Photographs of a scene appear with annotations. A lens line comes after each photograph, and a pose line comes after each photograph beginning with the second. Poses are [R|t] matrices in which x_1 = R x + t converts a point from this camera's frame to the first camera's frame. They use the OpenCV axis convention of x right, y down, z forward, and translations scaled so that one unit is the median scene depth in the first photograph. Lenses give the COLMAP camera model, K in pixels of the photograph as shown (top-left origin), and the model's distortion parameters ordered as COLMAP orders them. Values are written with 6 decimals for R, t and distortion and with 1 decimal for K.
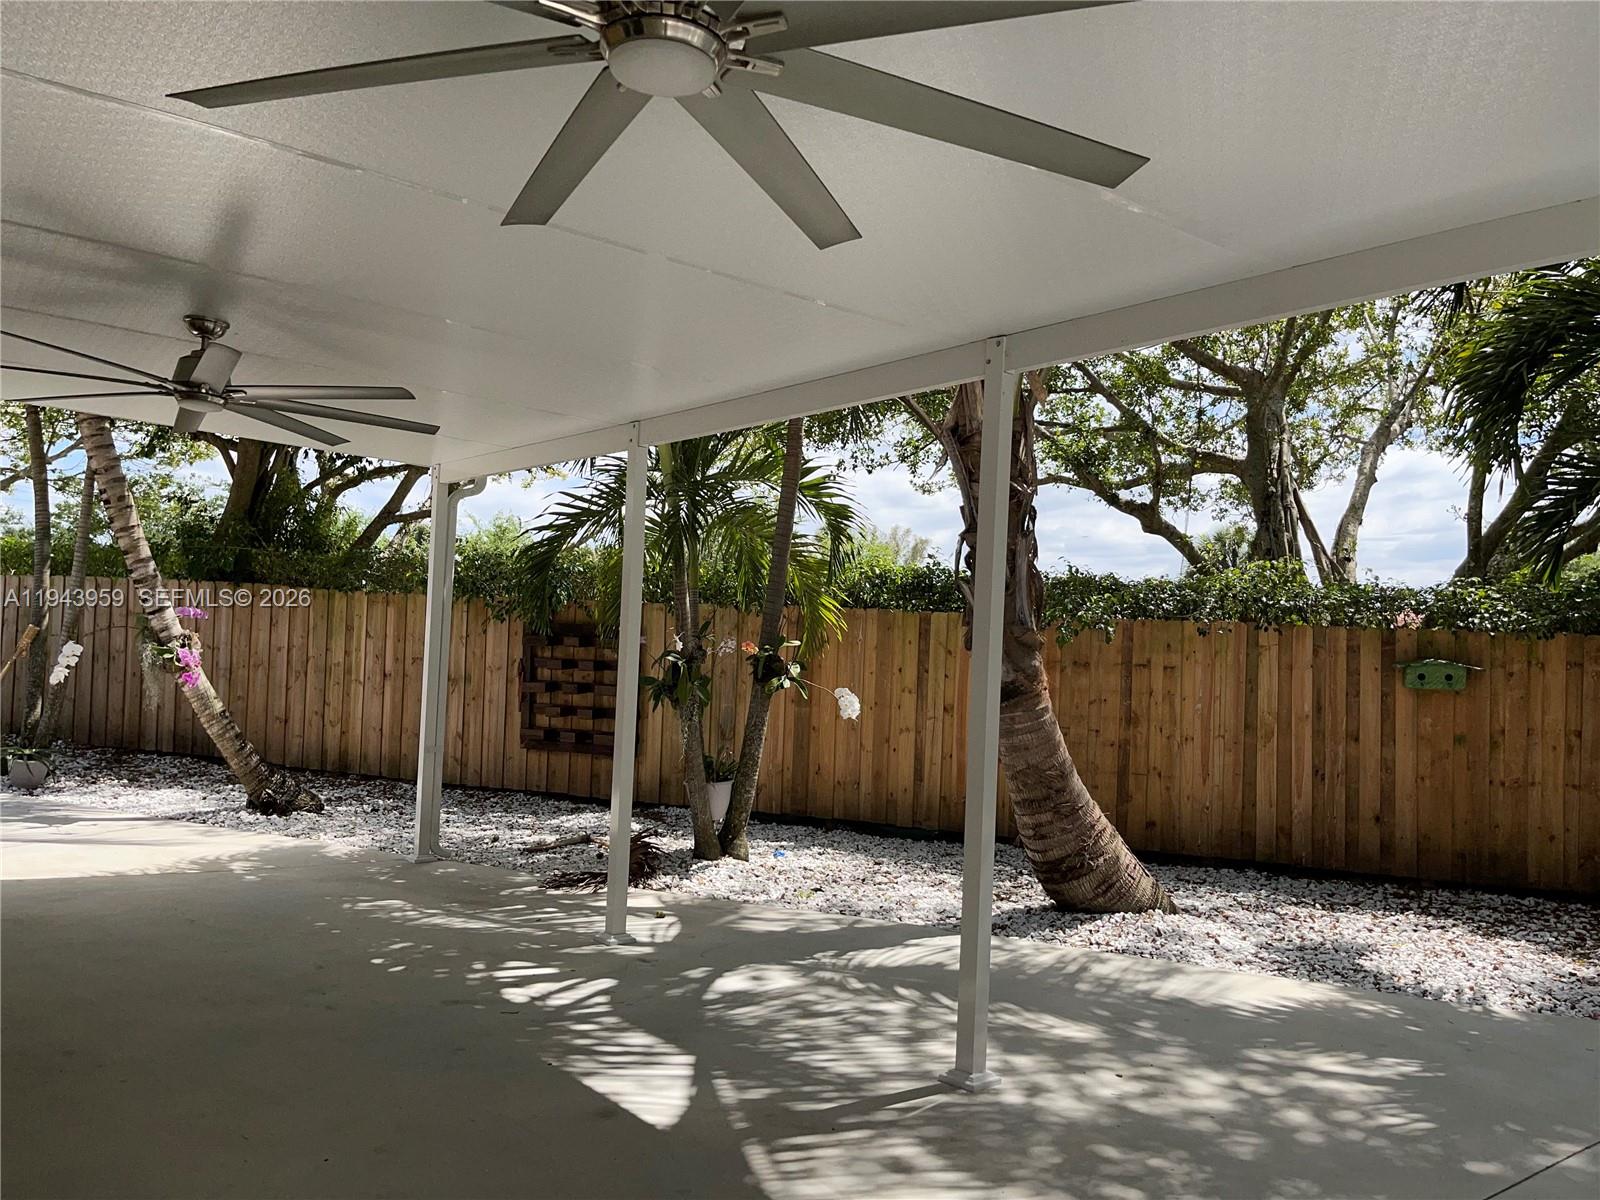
lens RADIAL K [[1199.2, 0, 801.5], [0, 1199.2, 602.4], [0, 0, 1]] dist [0.038557, -0.042001]
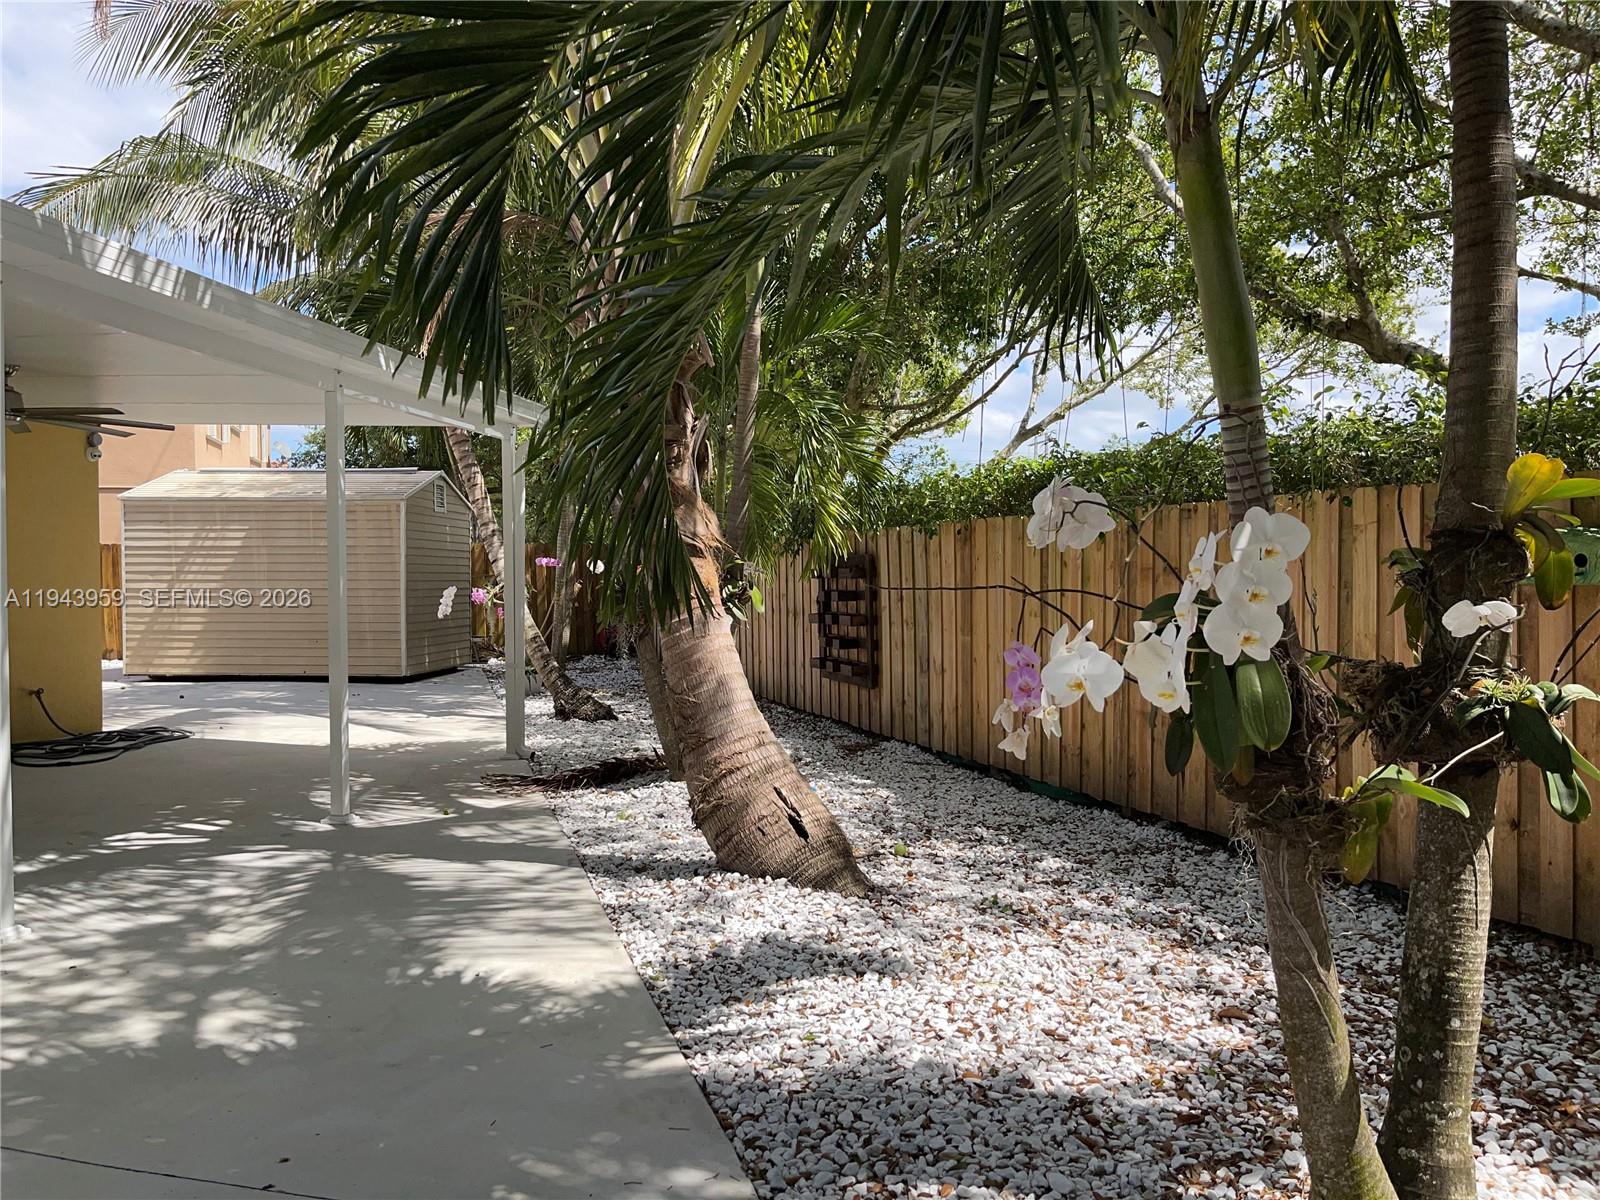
lens RADIAL K [[1199.2, 0, 745.5], [0, 1199.2, 591.2], [0, 0, 1]] dist [0.038557, -0.042001]
pose [[0.628413, -0.034805, -0.777101, 1.082869], [0.060102, 0.998185, 0.003896, 0.078771], [0.775554, -0.049154, 0.629364, 0.611902]]
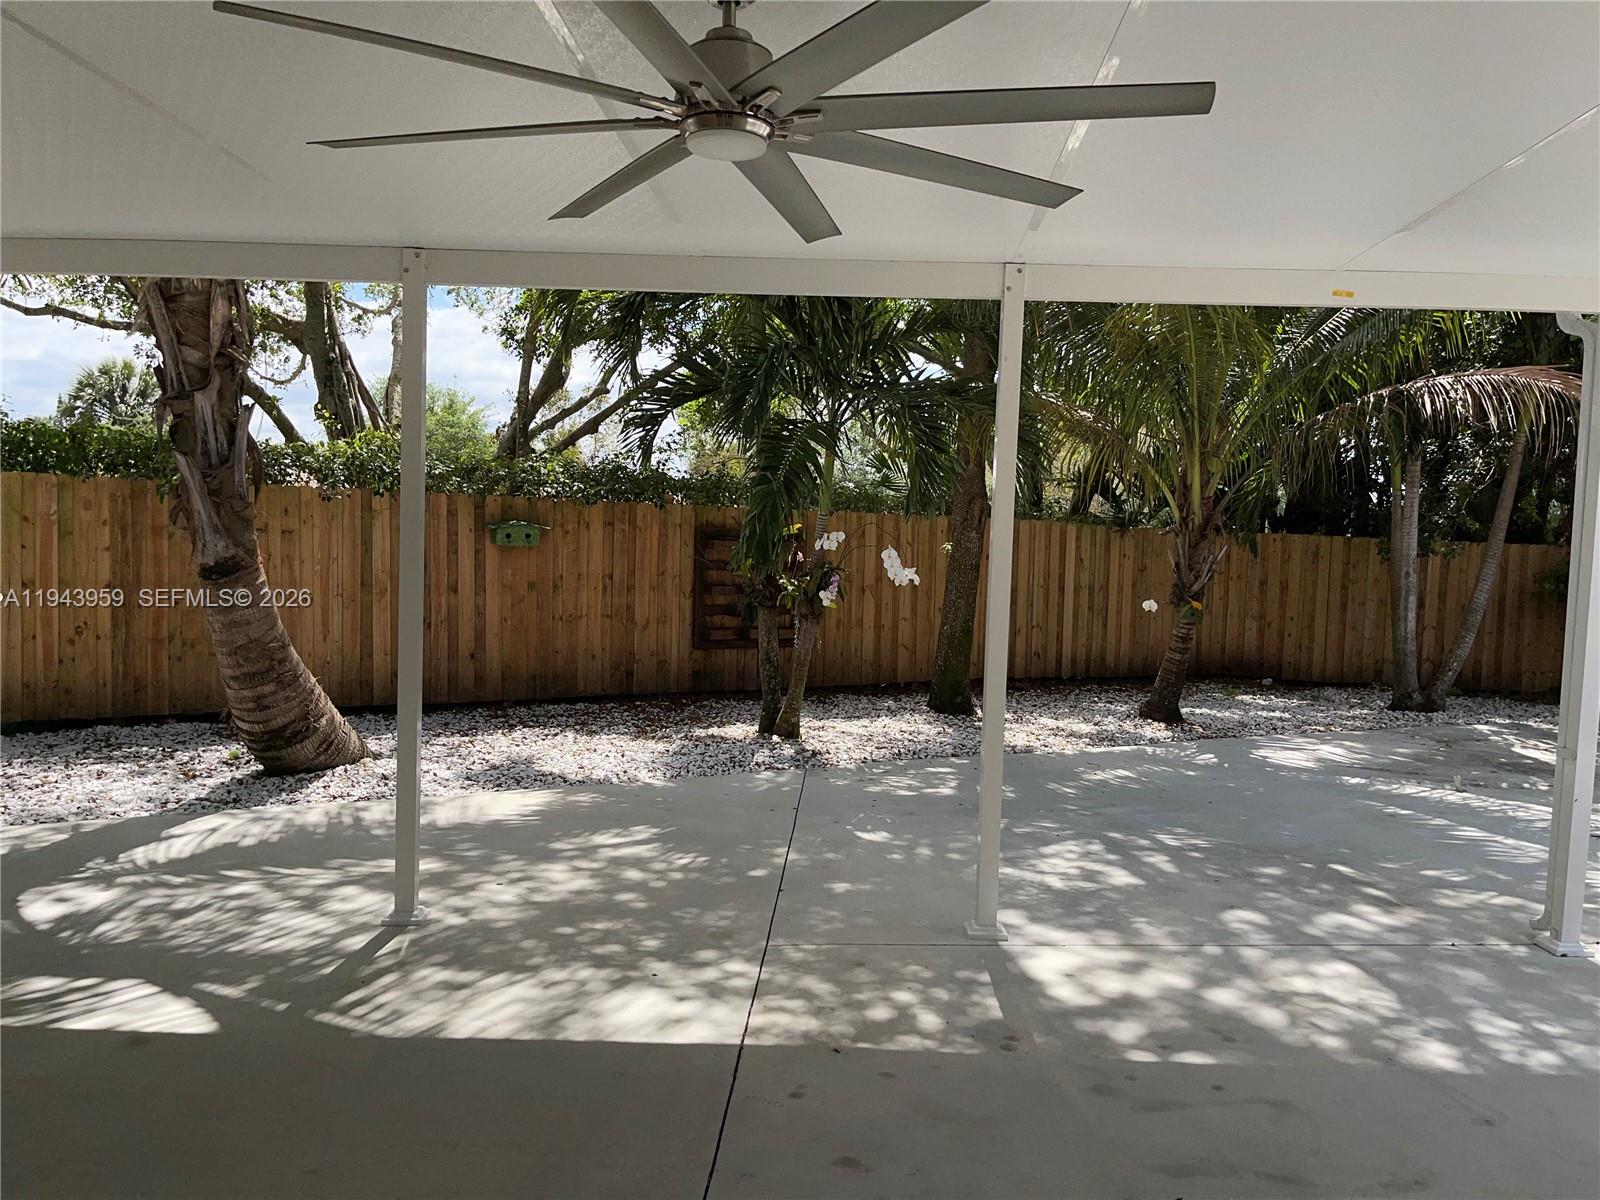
lens RADIAL K [[1199.2, 0, 806.3], [0, 1199.2, 600.2], [0, 0, 1]] dist [0.038557, -0.042001]
pose [[0.634145, -0.066771, 0.770326, -0.347809], [-0.033301, 0.992981, 0.113485, -0.031688], [-0.772497, -0.097618, 0.627471, 0.017699]]
